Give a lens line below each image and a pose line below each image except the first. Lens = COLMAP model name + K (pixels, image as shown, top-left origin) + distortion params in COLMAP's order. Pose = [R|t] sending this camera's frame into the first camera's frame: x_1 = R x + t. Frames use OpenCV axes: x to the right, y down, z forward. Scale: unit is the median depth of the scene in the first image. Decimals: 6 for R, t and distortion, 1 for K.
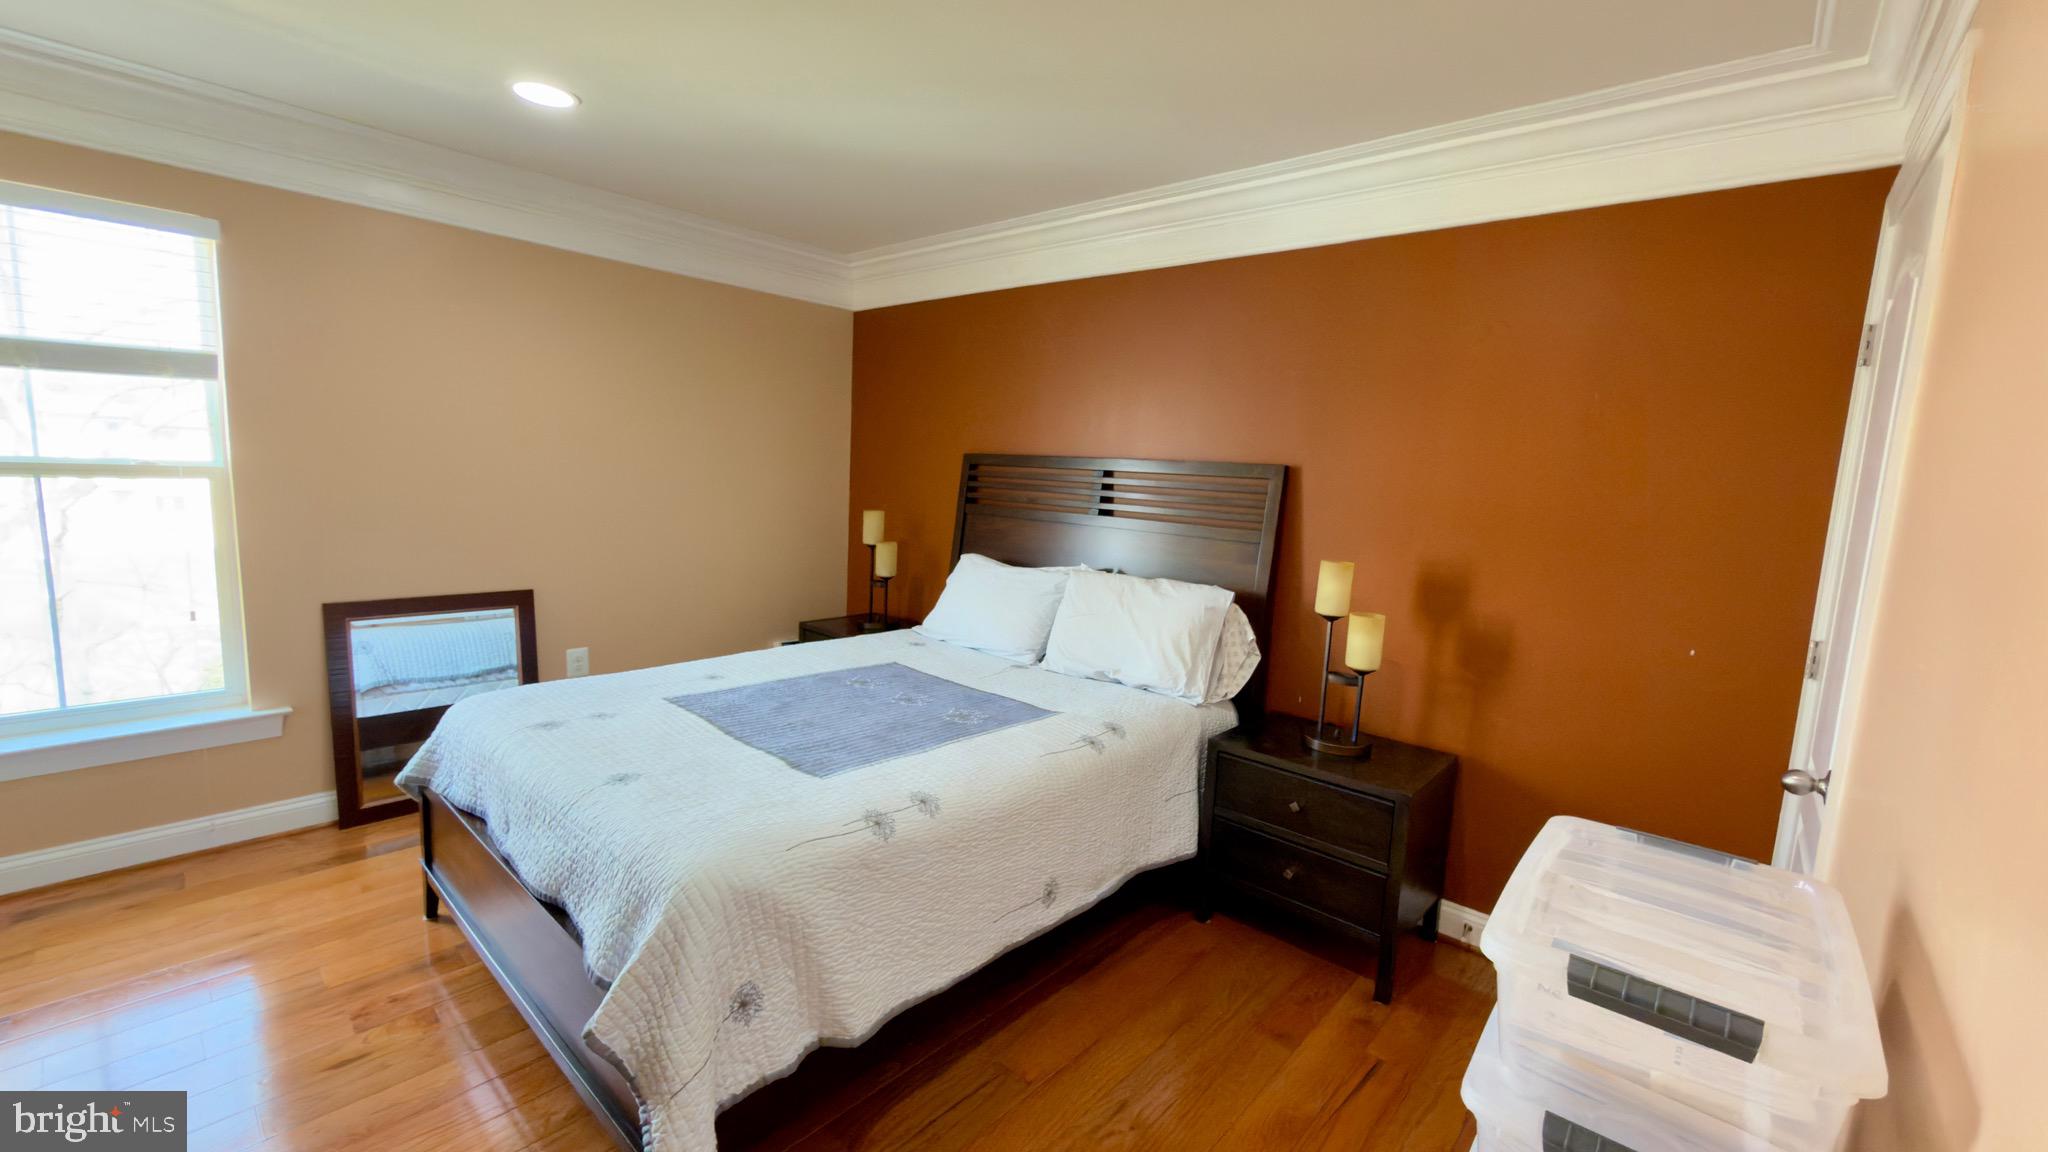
lens RADIAL K [[815.2, 0, 1018.8], [0, 815.2, 566.6], [0, 0, 1]] dist [0.001310, -0.000291]
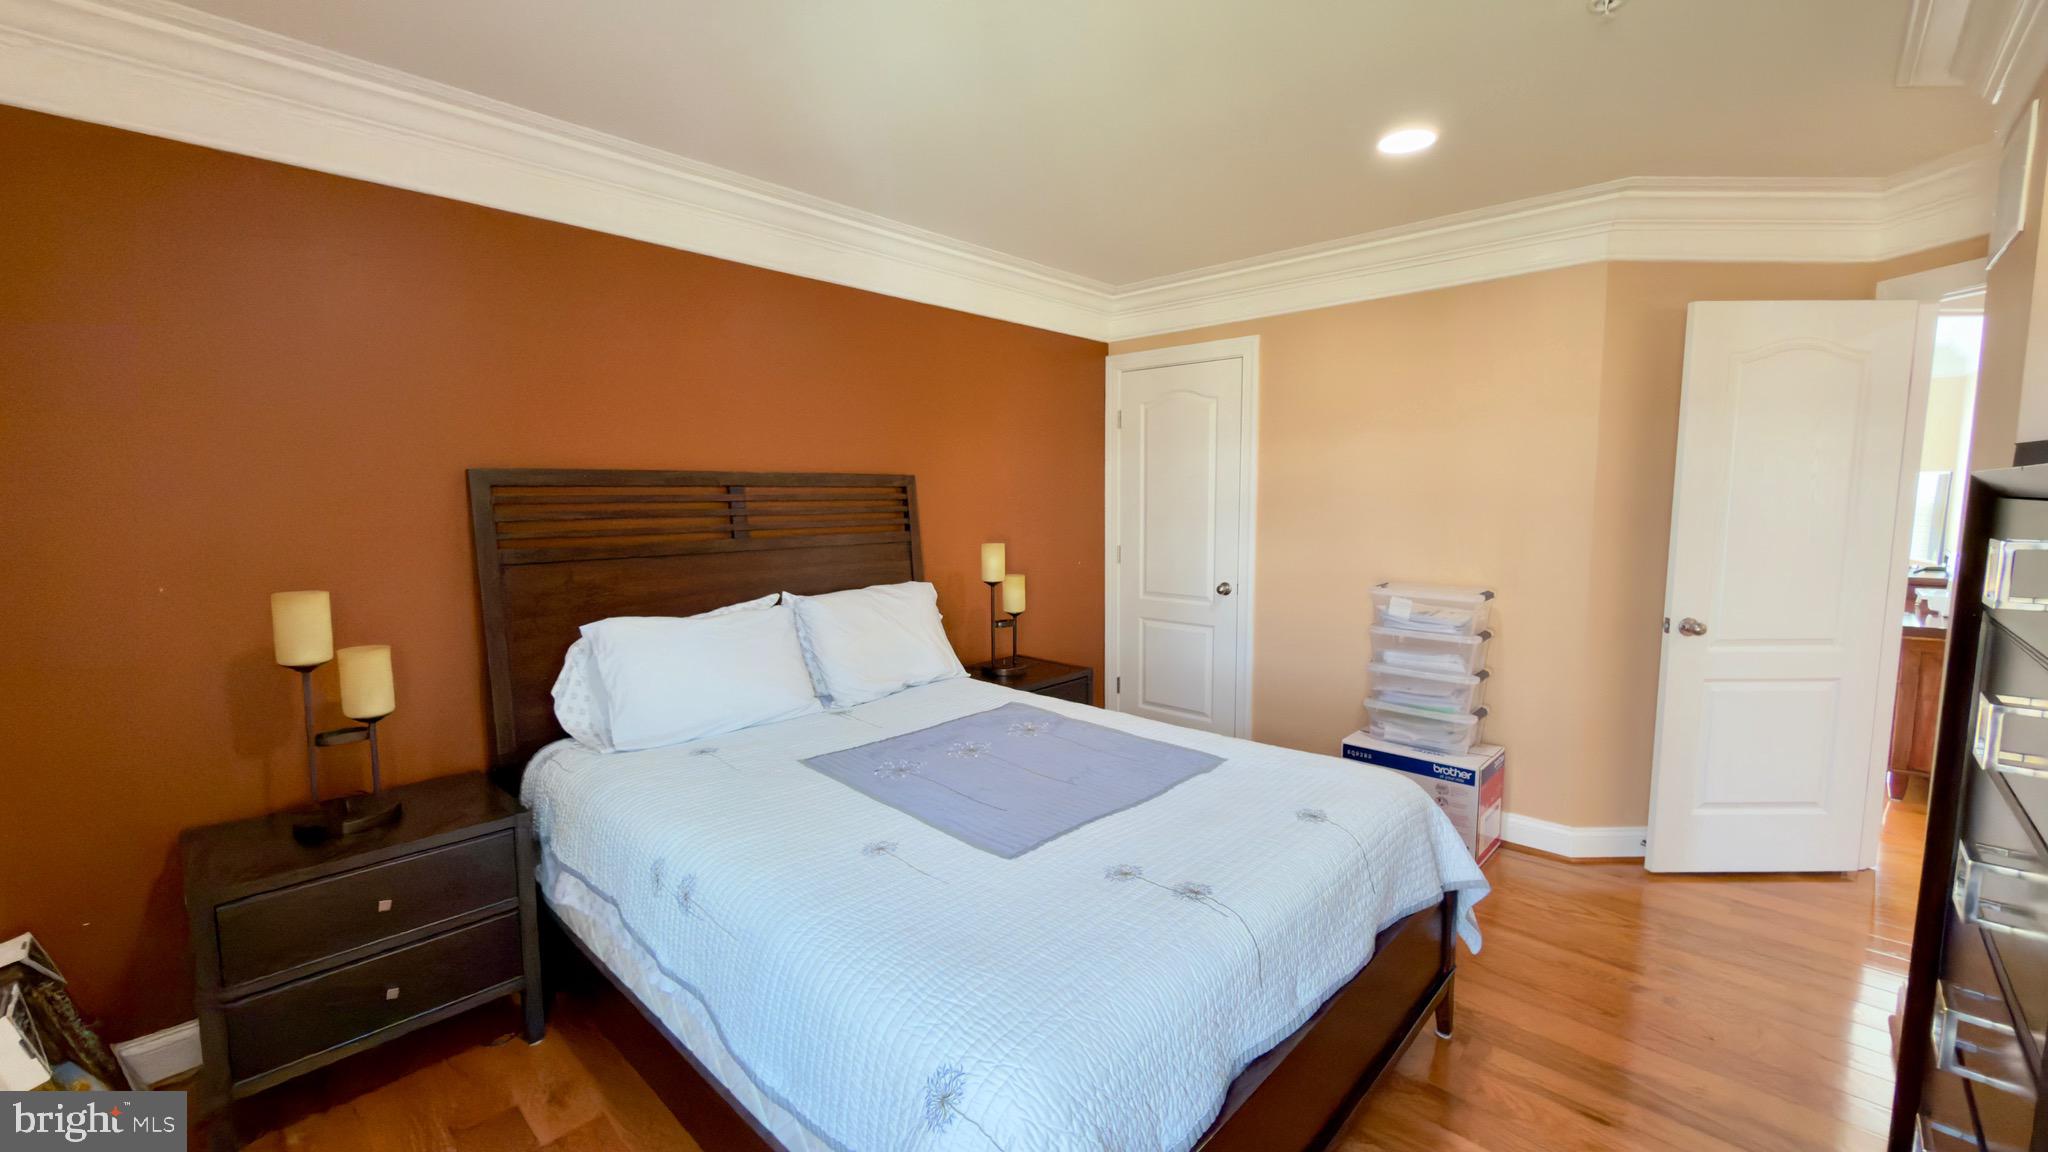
lens RADIAL K [[815.2, 0, 1017.5], [0, 815.2, 582.9], [0, 0, 1]] dist [0.001310, -0.000291]
pose [[0.037888, -0.160576, 0.986296, -1.034053], [0.124606, 0.980060, 0.154774, -0.157588], [-0.991483, 0.117034, 0.057142, 0.910776]]
